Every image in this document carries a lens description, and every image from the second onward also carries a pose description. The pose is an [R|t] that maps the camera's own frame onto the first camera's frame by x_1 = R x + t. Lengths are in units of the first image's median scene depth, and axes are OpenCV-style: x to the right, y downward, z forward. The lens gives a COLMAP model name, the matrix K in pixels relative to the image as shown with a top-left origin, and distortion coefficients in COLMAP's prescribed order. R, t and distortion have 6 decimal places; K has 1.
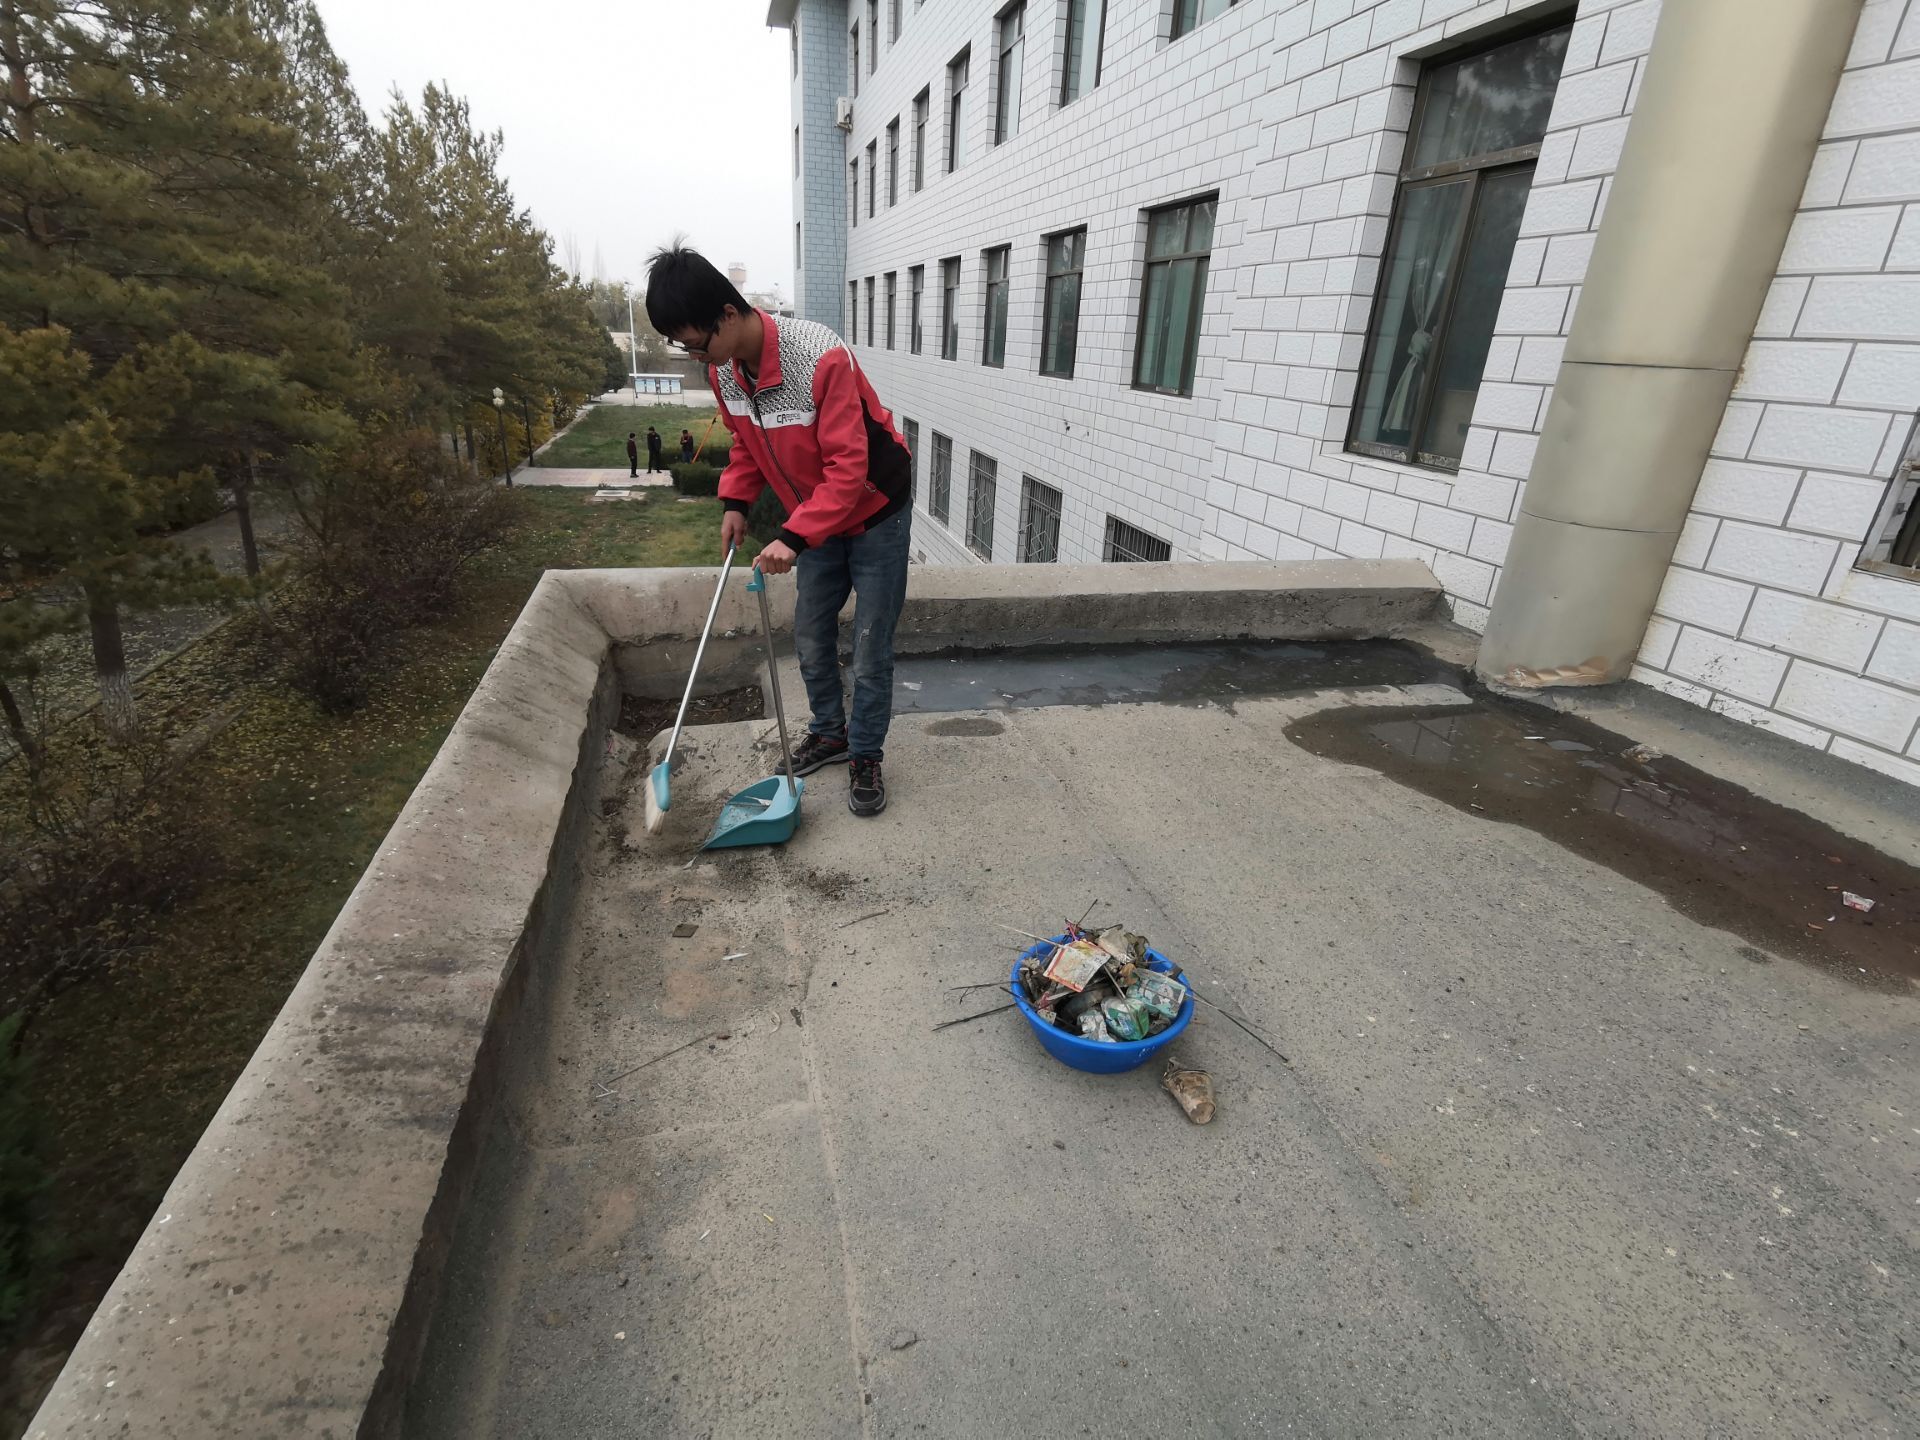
lens RADIAL K [[925.4, 0, 960.0], [0, 925.4, 720.0], [0, 0, 1]] dist [-0.043393, 0.035521]
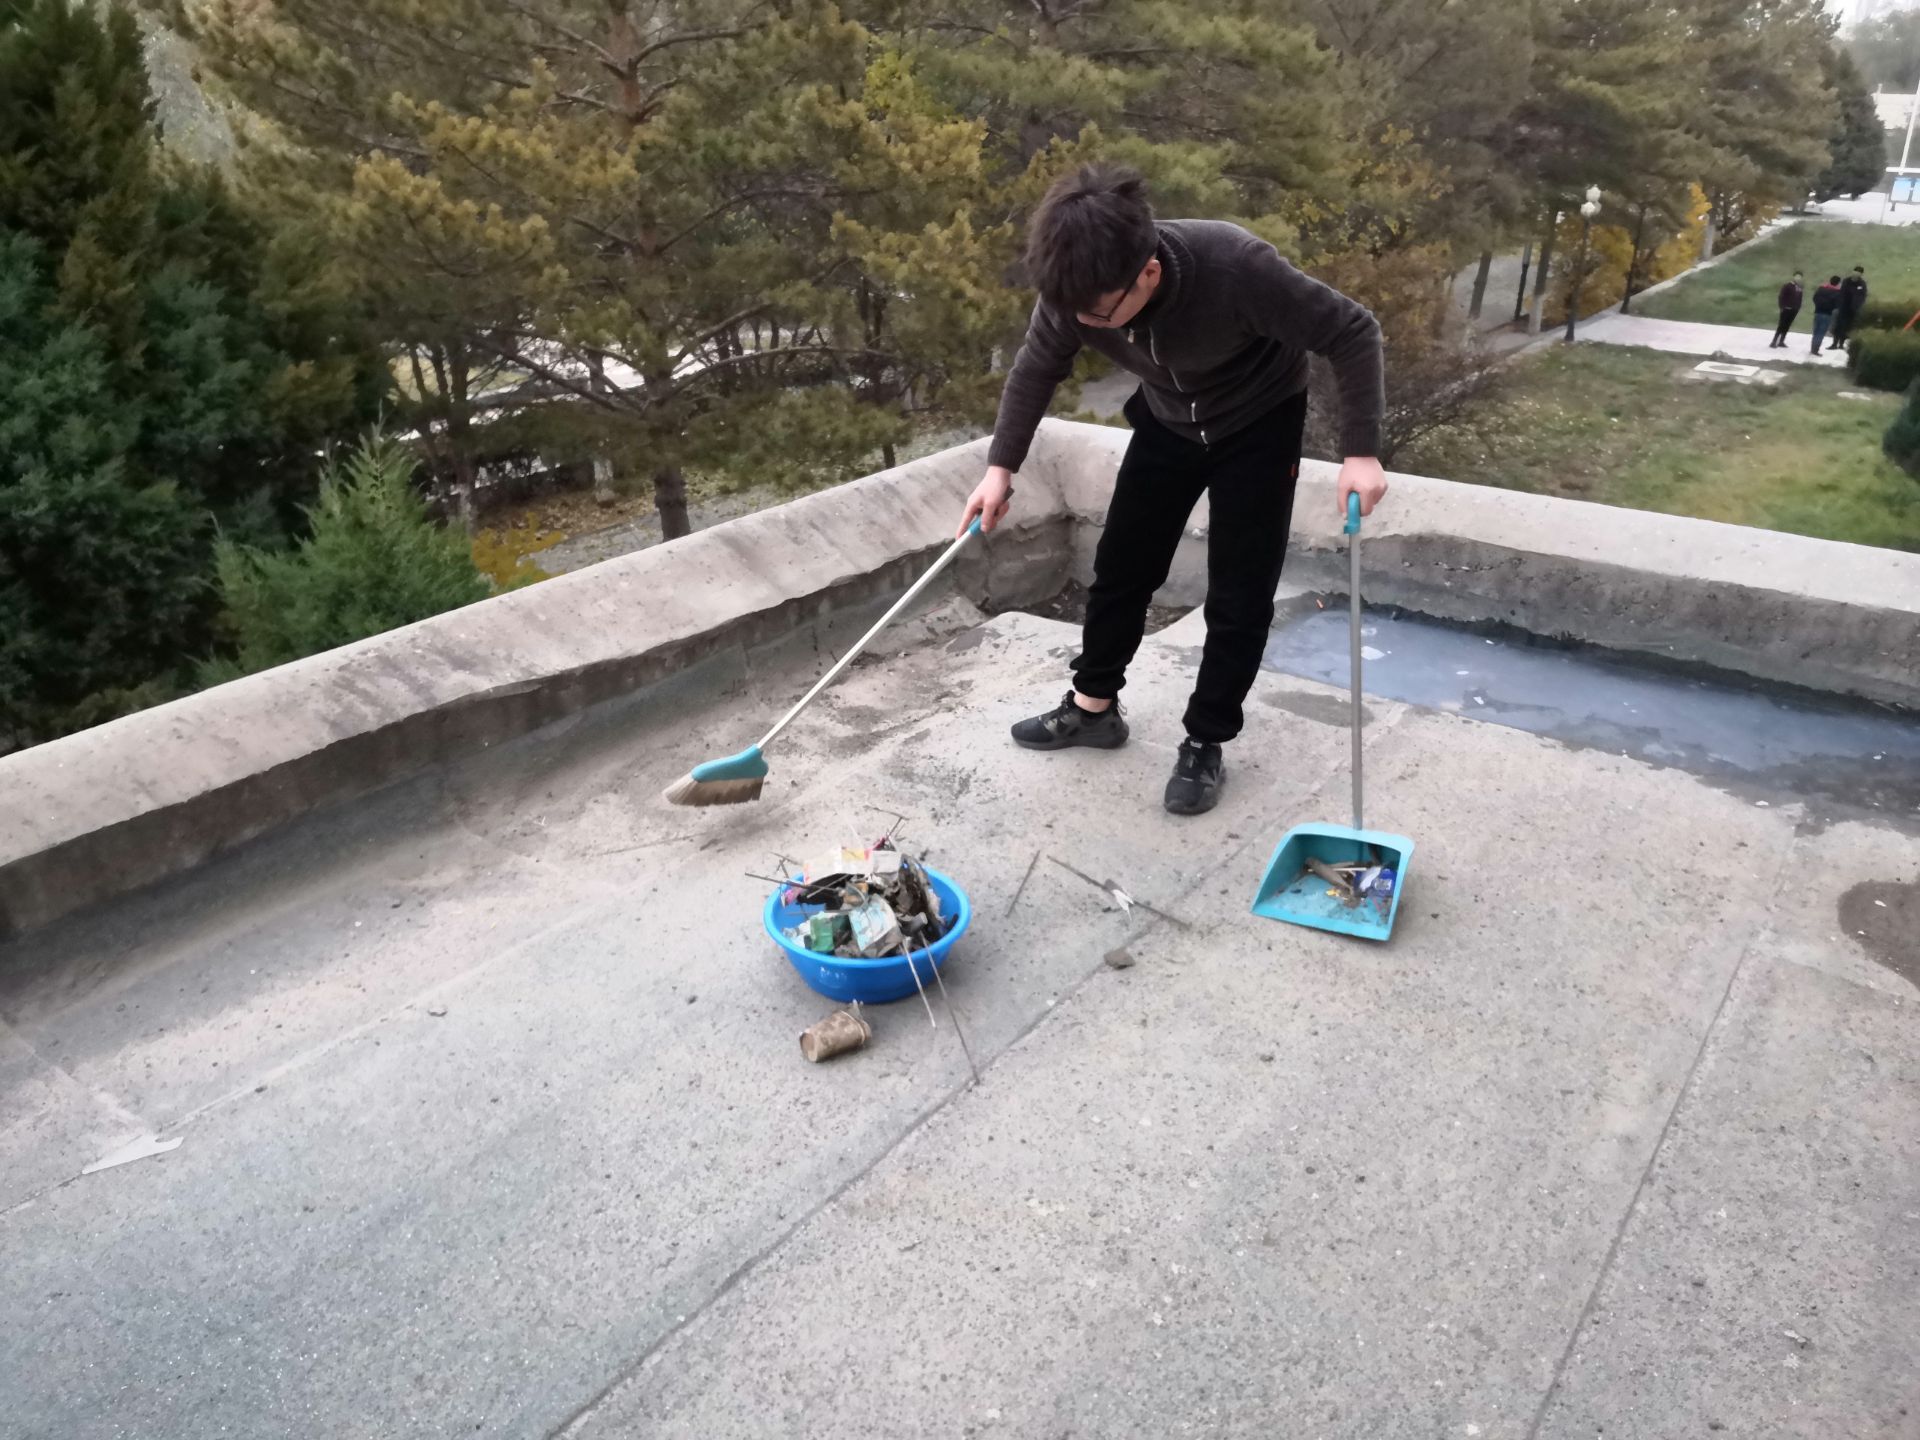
lens RADIAL K [[1500.6, 0, 960.0], [0, 1500.6, 720.0], [0, 0, 1]] dist [0.027091, -0.049960]
pose [[0.641495, 0.267899, -0.718828, 0.169045], [-0.272972, 0.955425, 0.112471, -0.009549], [0.716917, 0.124070, 0.686029, 0.008941]]
